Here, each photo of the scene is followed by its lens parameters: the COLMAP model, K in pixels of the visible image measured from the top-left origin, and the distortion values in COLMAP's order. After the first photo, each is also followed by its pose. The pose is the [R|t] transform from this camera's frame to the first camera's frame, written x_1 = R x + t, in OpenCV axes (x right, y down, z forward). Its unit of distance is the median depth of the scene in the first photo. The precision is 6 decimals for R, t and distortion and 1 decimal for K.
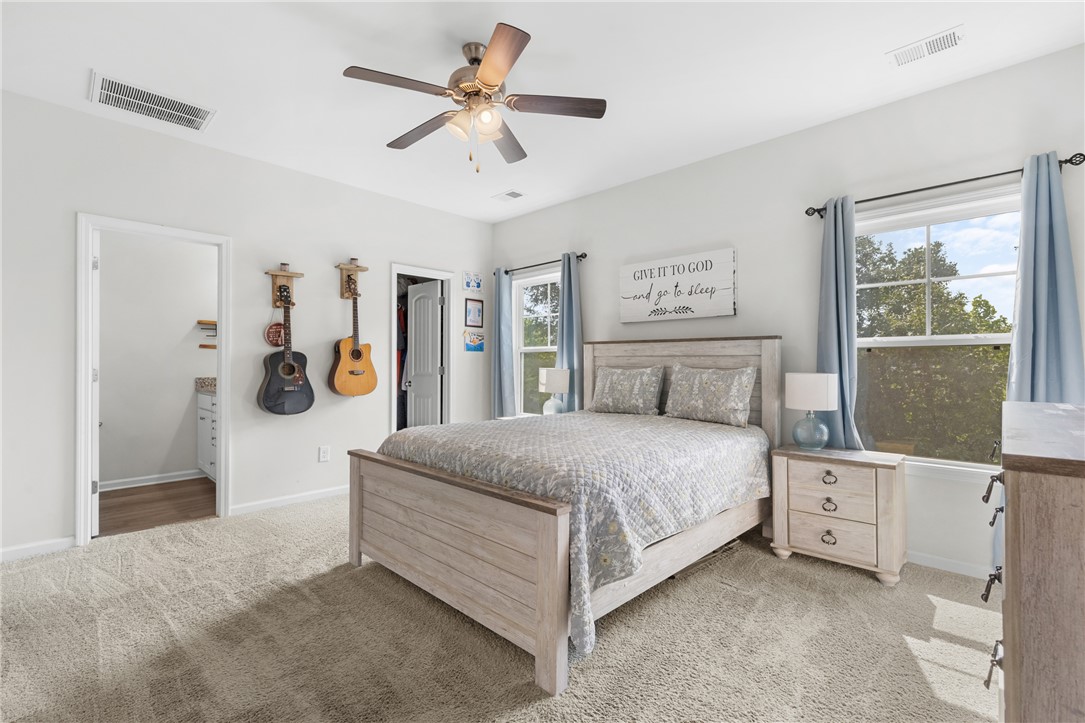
lens RADIAL K [[486.3, 0, 542.5], [0, 486.3, 361.5], [0, 0, 1]] dist [-0.013185, 0.000182]
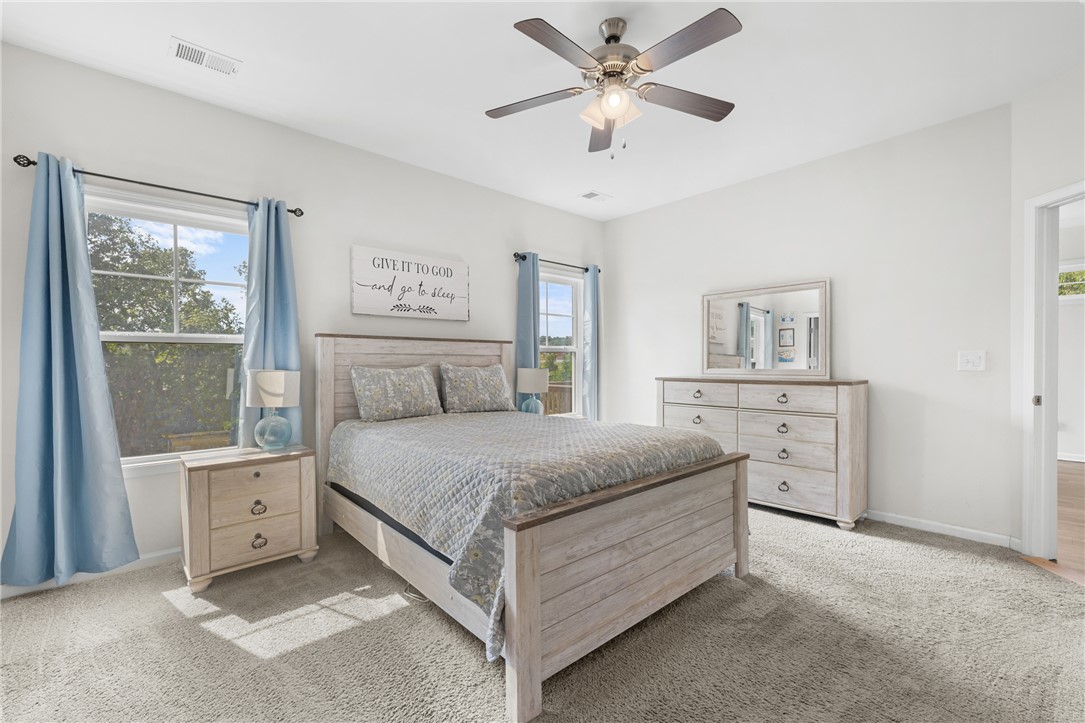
lens RADIAL K [[466.8, 0, 542.5], [0, 466.8, 361.5], [0, 0, 1]] dist [0.010834, 0.000021]
pose [[0.069933, -0.005465, 0.997537, -0.675237], [-0.003449, 0.999978, 0.005720, -0.003275], [-0.997546, -0.003840, 0.069913, 0.683411]]
